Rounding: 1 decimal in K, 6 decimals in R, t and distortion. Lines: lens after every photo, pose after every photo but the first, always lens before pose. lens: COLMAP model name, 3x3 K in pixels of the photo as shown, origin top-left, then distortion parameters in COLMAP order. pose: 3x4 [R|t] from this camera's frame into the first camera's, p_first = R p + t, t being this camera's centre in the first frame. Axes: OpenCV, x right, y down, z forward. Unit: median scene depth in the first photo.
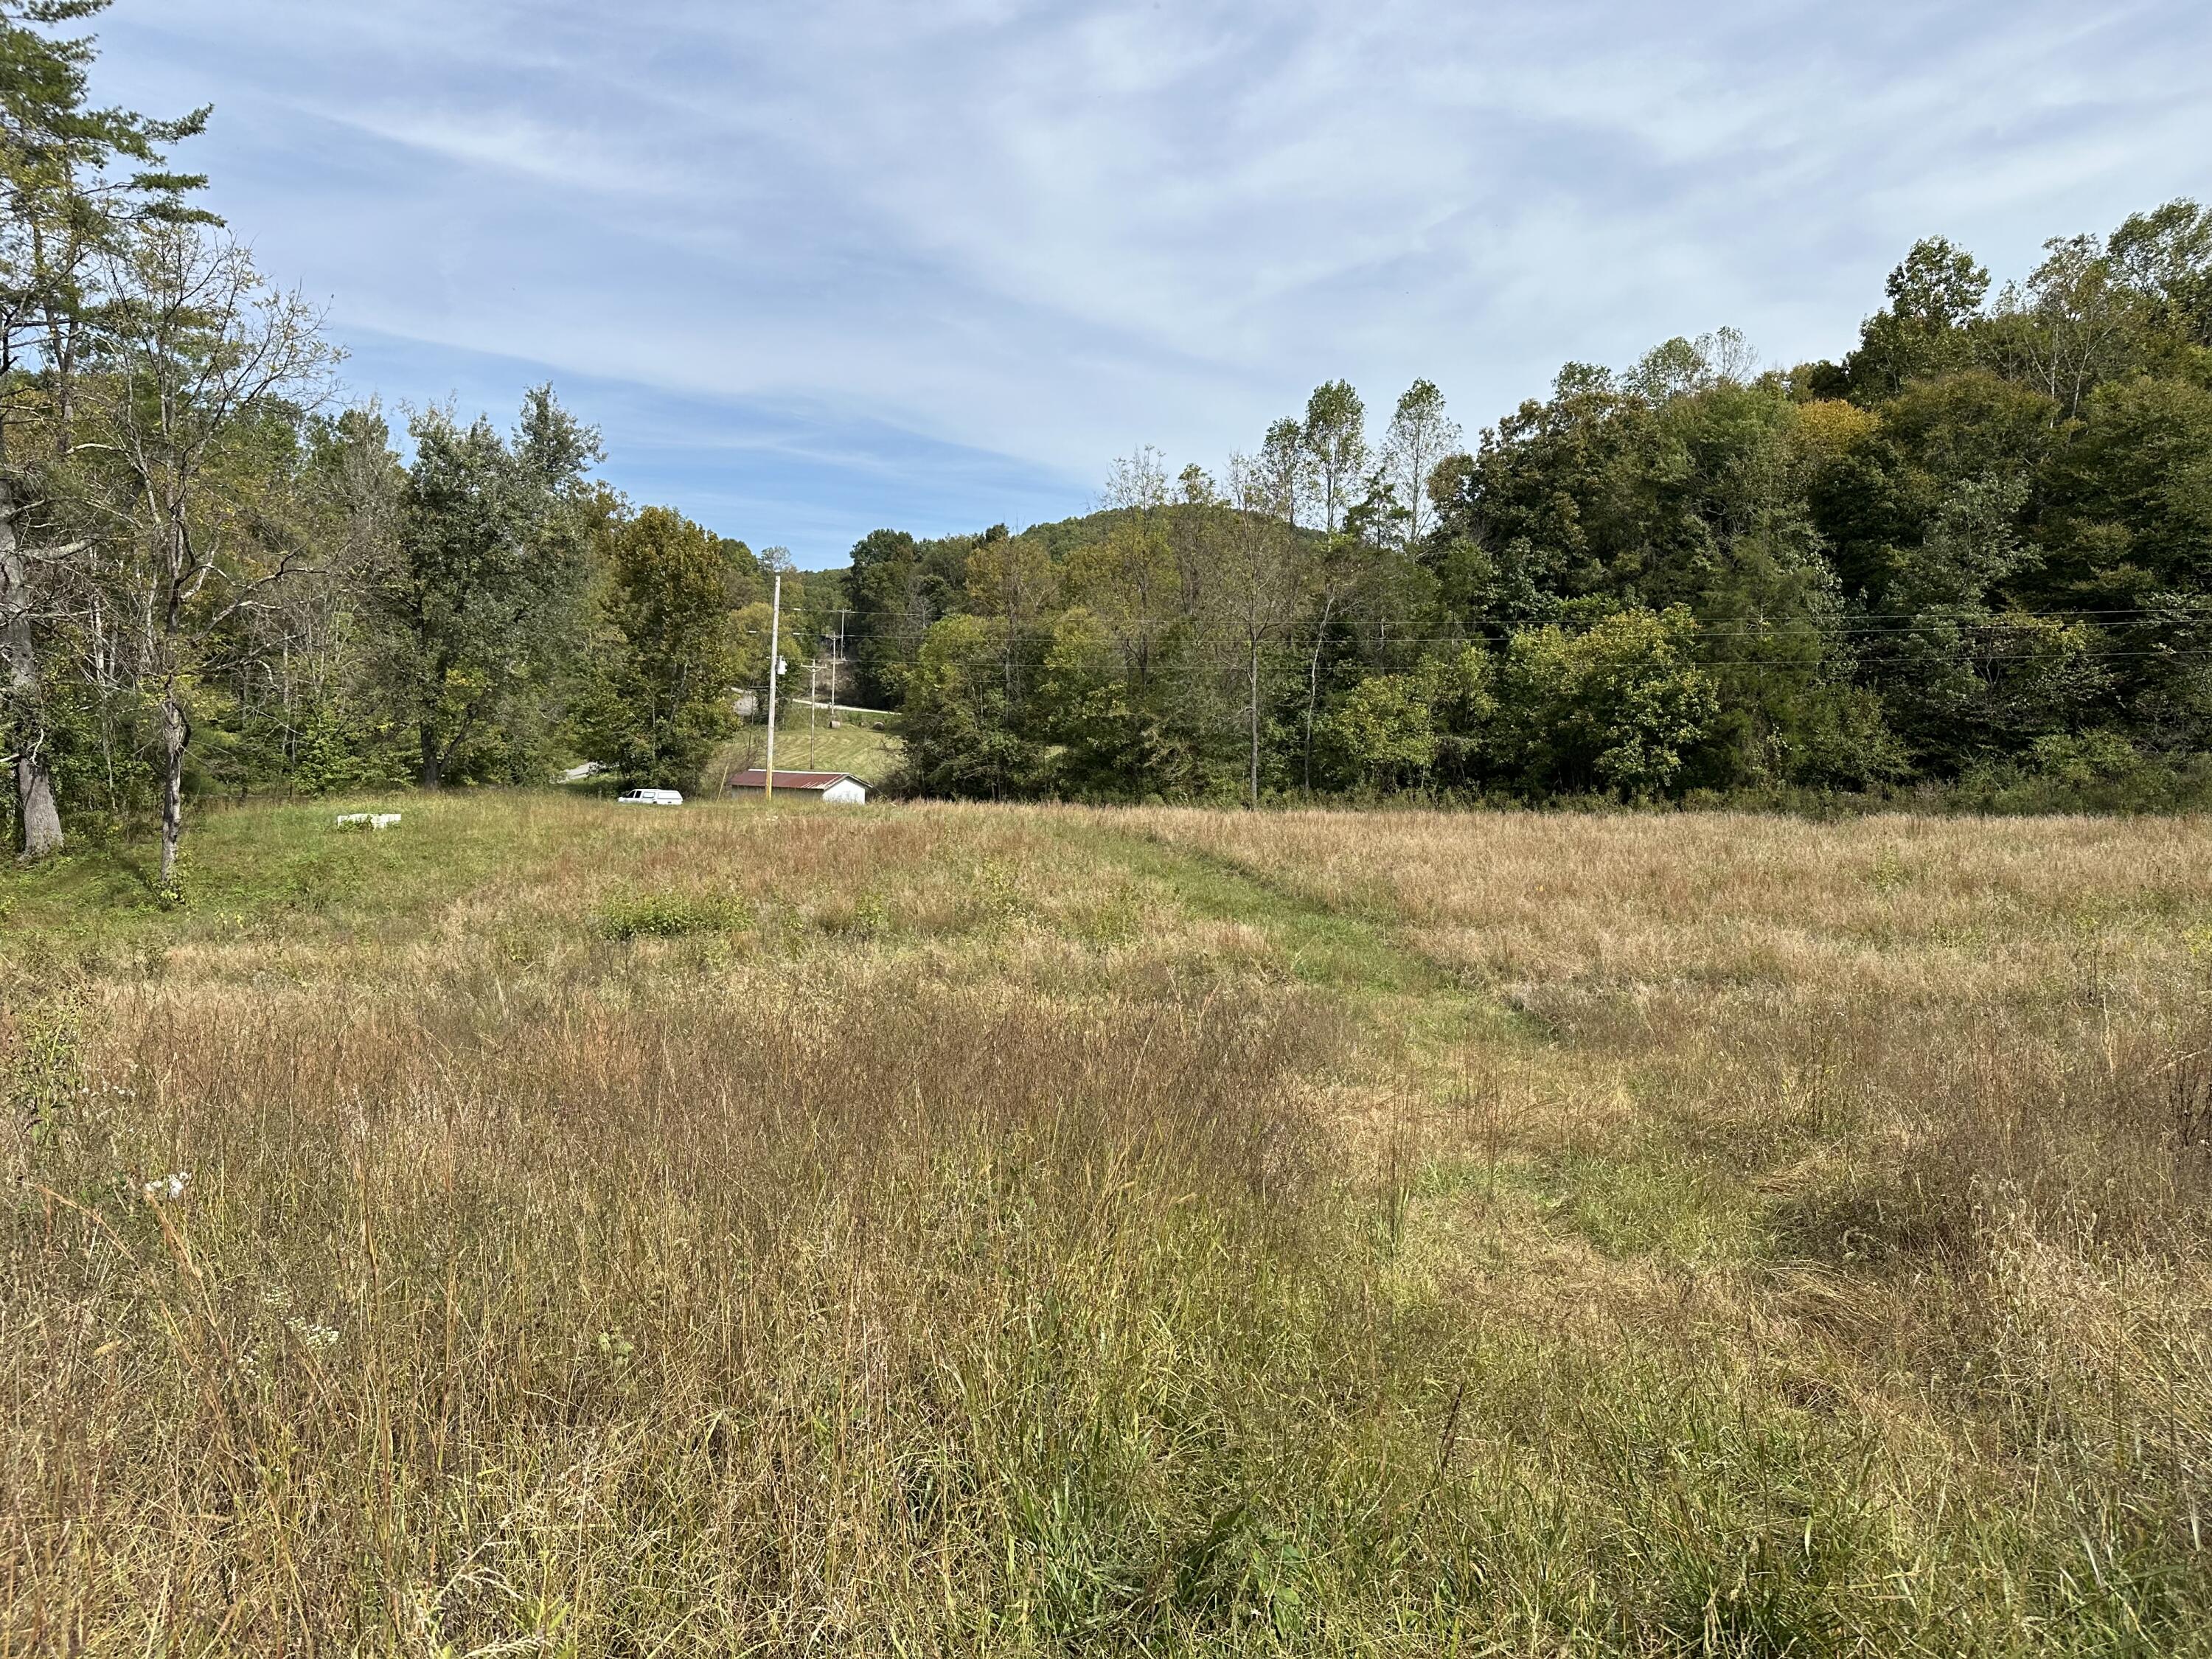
lens RADIAL K [[1540.6, 0, 1083.4], [0, 1540.6, 802.9], [0, 0, 1]] dist [0.082954, -0.061646]
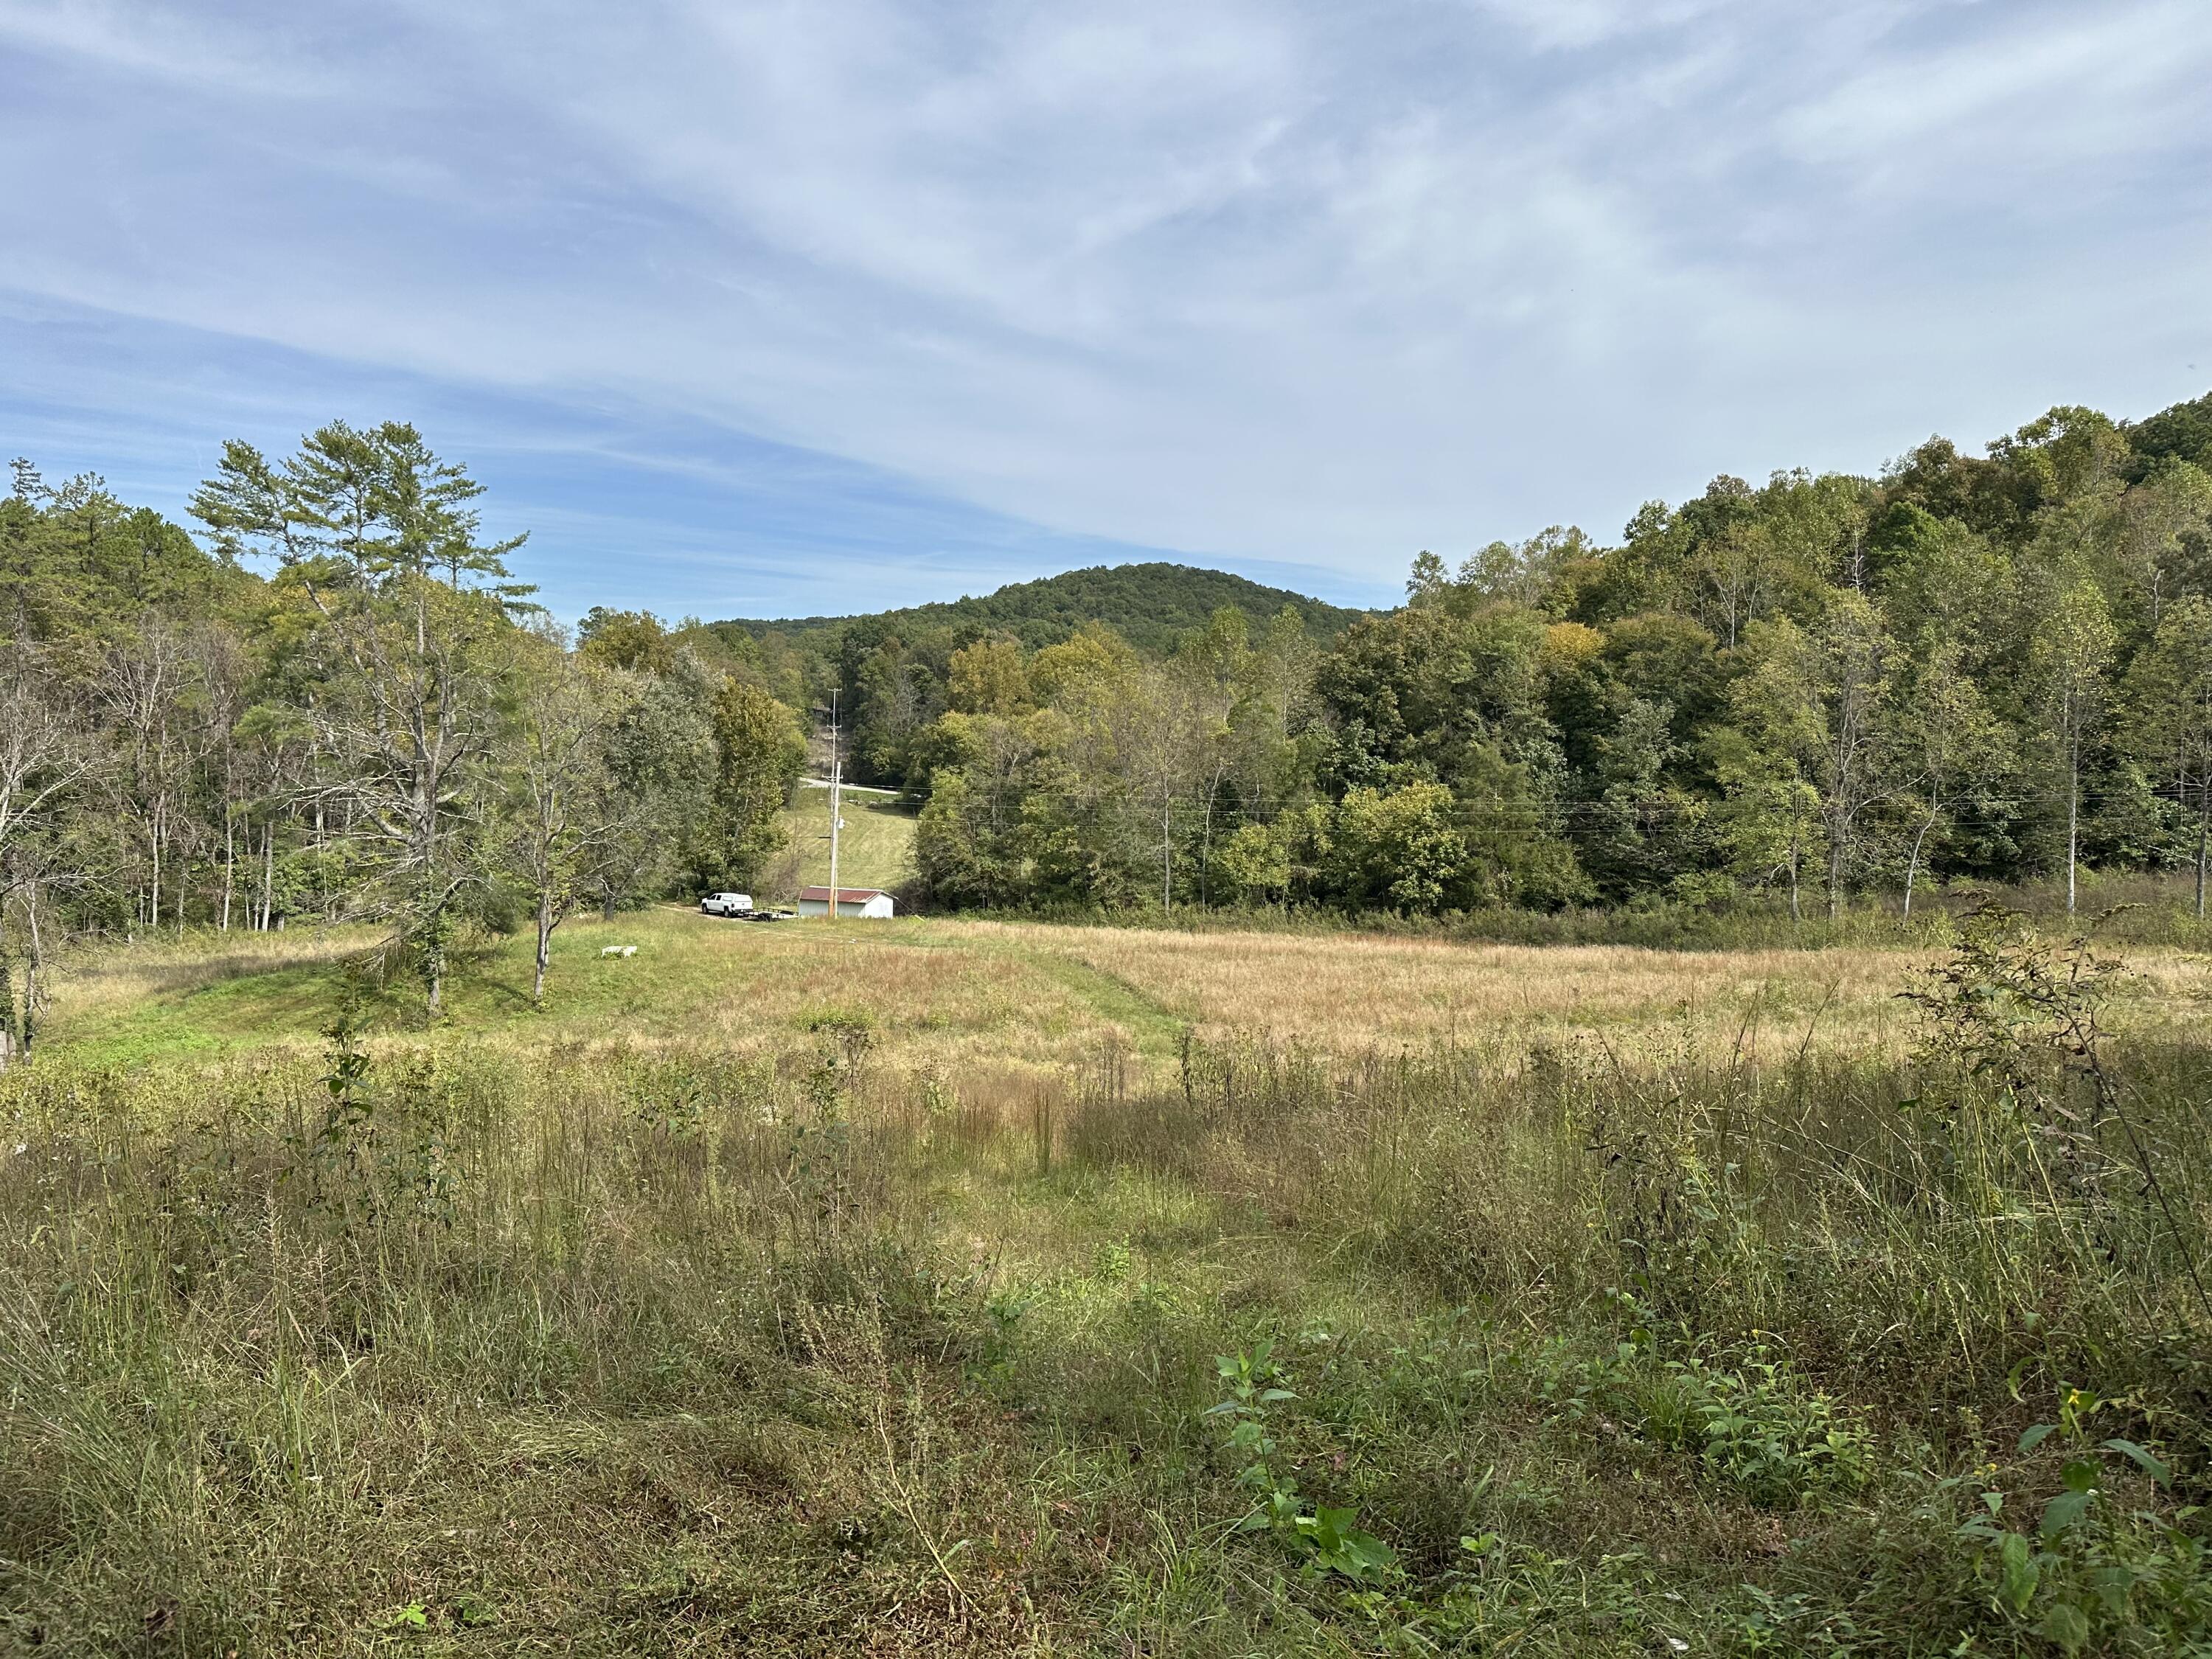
lens RADIAL K [[1540.6, 0, 1114.8], [0, 1540.6, 831.4], [0, 0, 1]] dist [0.082954, -0.061646]
pose [[0.999199, 0.000543, 0.040020, 0.004908], [-0.000407, 0.999994, -0.003403, -0.070070], [-0.040022, 0.003384, 0.999193, -0.435369]]
